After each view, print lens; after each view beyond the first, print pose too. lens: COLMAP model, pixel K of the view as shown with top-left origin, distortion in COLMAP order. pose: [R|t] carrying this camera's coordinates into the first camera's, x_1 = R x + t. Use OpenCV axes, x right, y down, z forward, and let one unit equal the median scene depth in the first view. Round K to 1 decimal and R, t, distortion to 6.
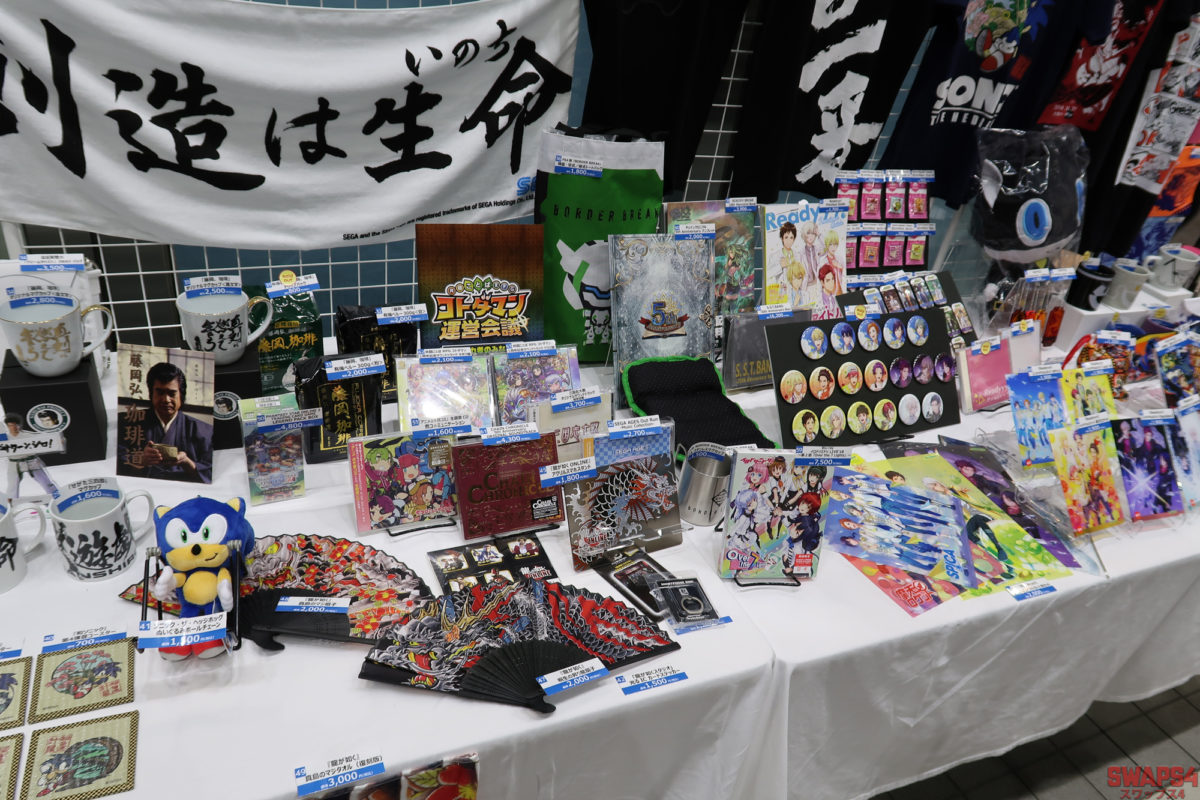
lens RADIAL K [[821.3, 0, 599.6], [0, 821.3, 410.3], [0, 0, 1]] dist [-0.029887, 0.005028]
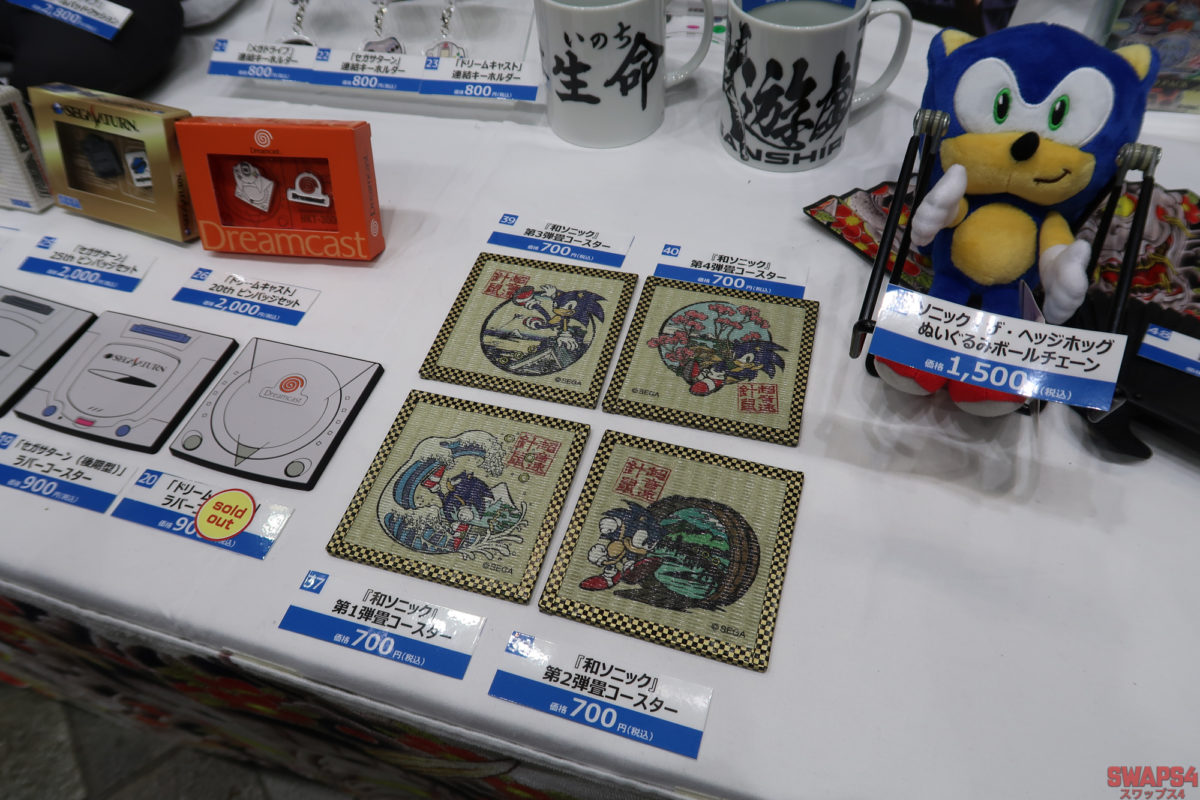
lens RADIAL K [[821.3, 0, 599.6], [0, 821.3, 410.3], [0, 0, 1]] dist [-0.029887, 0.005028]
pose [[0.747178, 0.406086, -0.526137, -0.222174], [-0.183429, 0.886880, 0.424025, 0.088409], [0.638811, -0.220313, 0.737145, 0.314097]]
